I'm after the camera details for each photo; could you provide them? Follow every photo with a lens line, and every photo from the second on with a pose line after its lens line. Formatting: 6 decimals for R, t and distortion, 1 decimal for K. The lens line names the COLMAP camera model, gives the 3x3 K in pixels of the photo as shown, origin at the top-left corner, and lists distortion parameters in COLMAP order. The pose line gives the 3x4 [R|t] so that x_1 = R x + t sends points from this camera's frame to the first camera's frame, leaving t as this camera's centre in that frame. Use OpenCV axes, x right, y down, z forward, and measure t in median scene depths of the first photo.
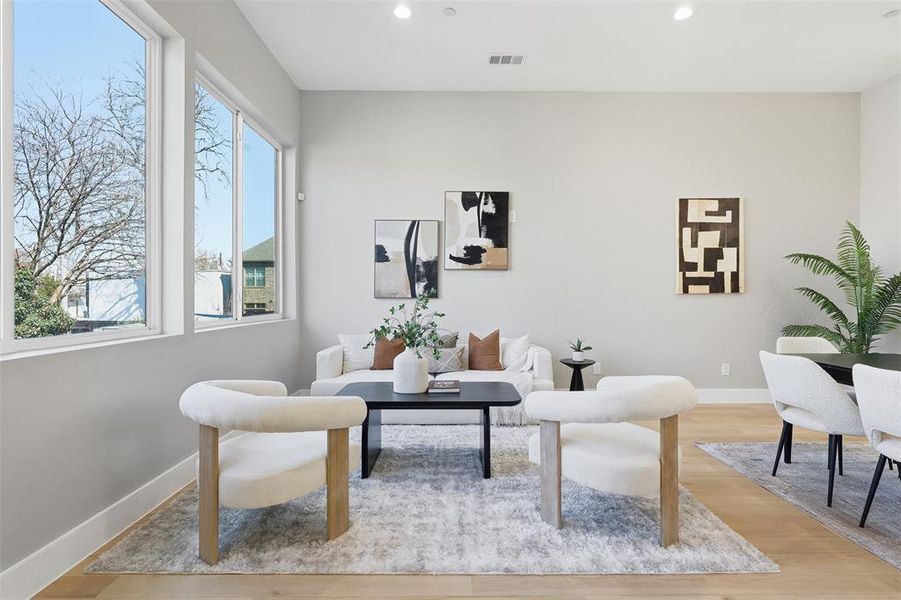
lens RADIAL K [[435.4, 0, 450.5], [0, 435.4, 300.0], [0, 0, 1]] dist [0.000479, 0.000254]
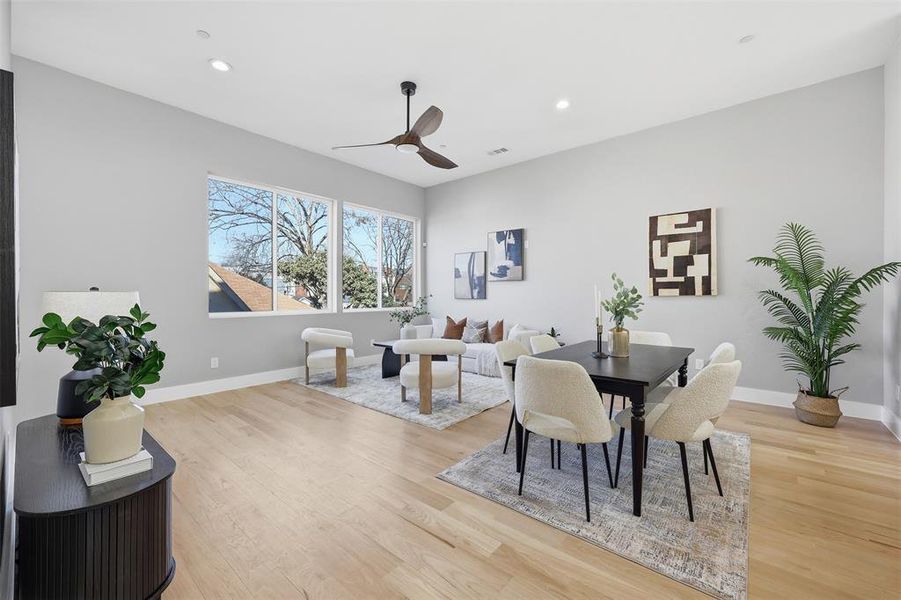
lens RADIAL K [[370.3, 0, 450.5], [0, 370.3, 300.0], [0, 0, 1]] dist [-0.001384, -0.000022]
pose [[0.755424, 0.006192, -0.655207, 0.785194], [-0.002680, 0.999976, 0.006361, -0.008680], [0.655231, -0.003049, 0.755423, -0.131067]]
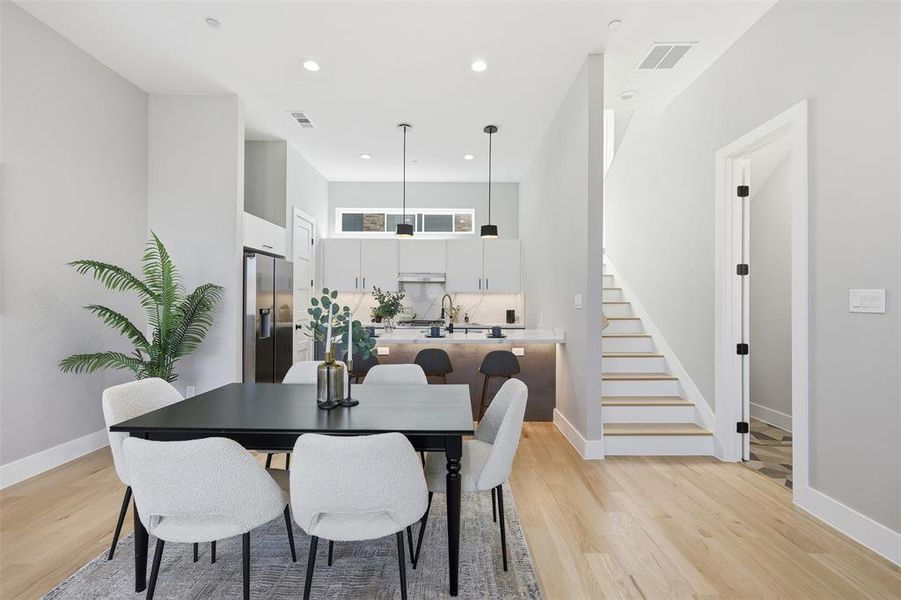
lens RADIAL K [[370.3, 0, 450.5], [0, 370.3, 300.0], [0, 0, 1]] dist [-0.001384, -0.000022]
pose [[-0.001720, 0.005835, 0.999981, 0.146590], [-0.001162, 0.999982, -0.005837, -0.033436], [-0.999998, -0.001172, -0.001714, 0.354156]]
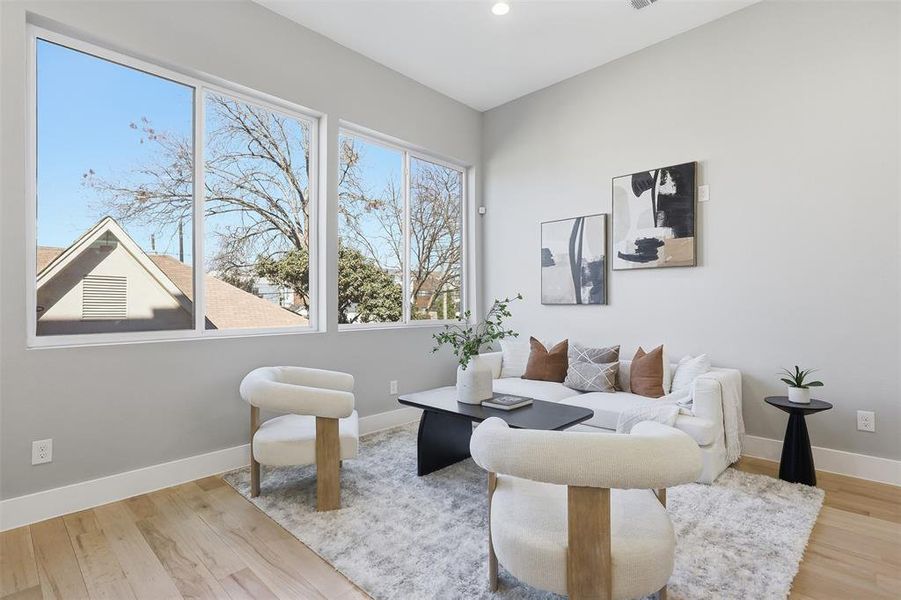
lens RADIAL K [[441.5, 0, 450.5], [0, 441.5, 300.0], [0, 0, 1]] dist [-0.002496, -0.000043]
pose [[0.714090, -0.010811, -0.699971, 0.360353], [0.001461, 0.999902, -0.013954, -0.001170], [0.700053, 0.008942, 0.714035, 0.169767]]
